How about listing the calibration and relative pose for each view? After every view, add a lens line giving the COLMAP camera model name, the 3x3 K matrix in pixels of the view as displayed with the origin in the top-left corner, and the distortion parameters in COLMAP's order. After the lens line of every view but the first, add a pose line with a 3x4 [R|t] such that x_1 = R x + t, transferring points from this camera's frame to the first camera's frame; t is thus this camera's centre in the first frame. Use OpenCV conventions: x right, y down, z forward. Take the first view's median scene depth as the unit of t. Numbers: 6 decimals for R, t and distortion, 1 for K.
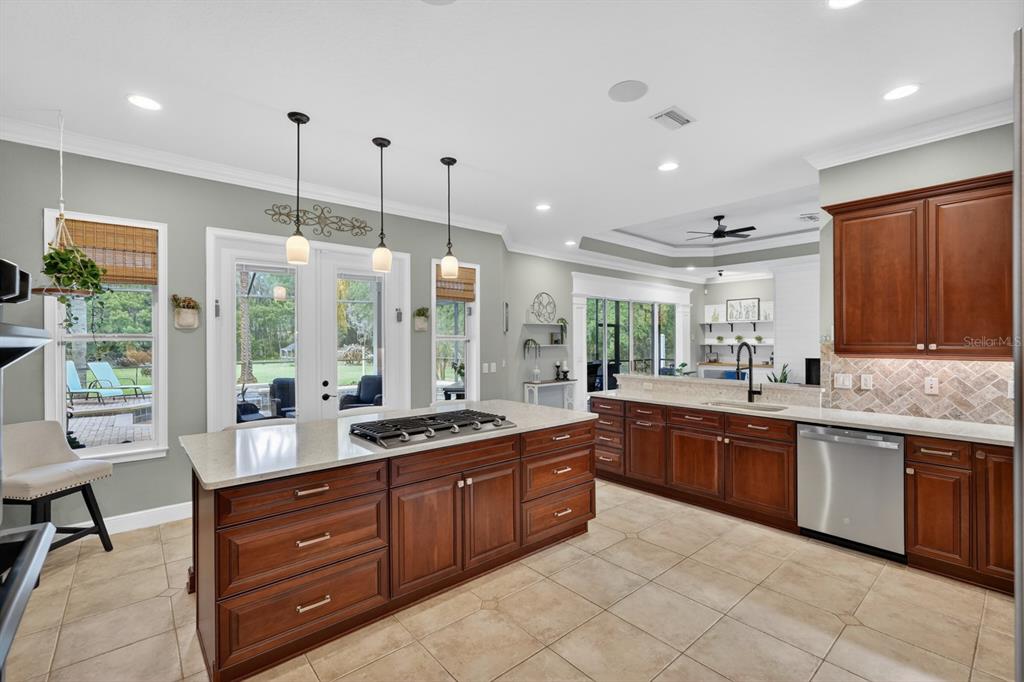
lens RADIAL K [[447.2, 0, 510.7], [0, 447.2, 345.9], [0, 0, 1]] dist [0.000146, 0.000671]
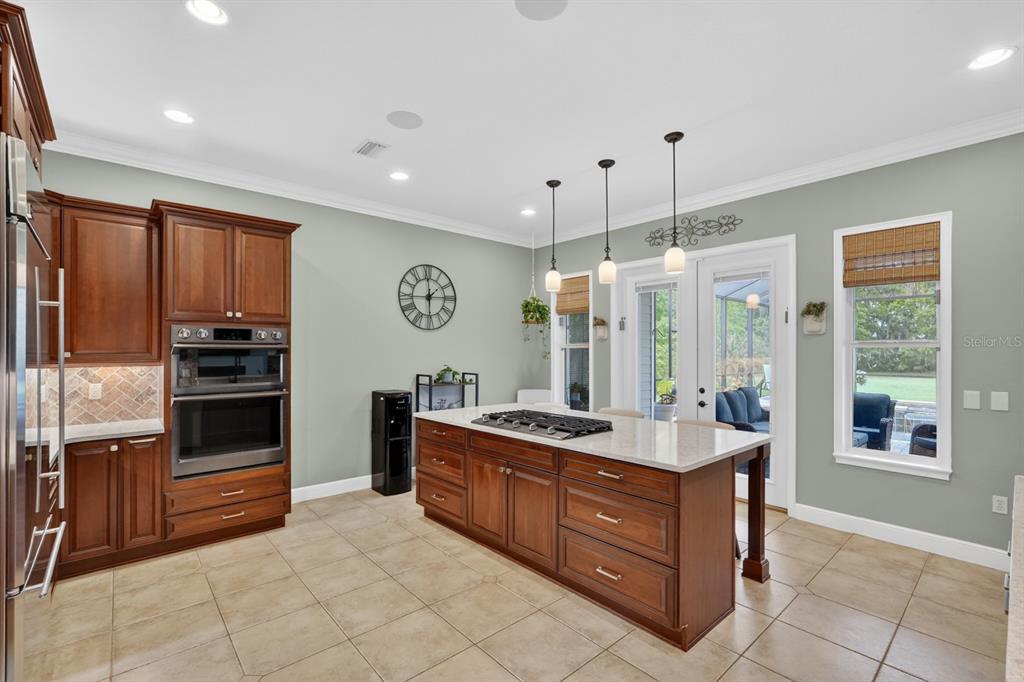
lens RADIAL K [[447.2, 0, 487.3], [0, 447.2, 342.6], [0, 0, 1]] dist [0.000146, 0.000671]
pose [[0.001112, -0.007498, -0.999971, 0.761940], [-0.008478, 0.999936, -0.007507, -0.015164], [0.999963, 0.008486, 0.001048, 0.677021]]
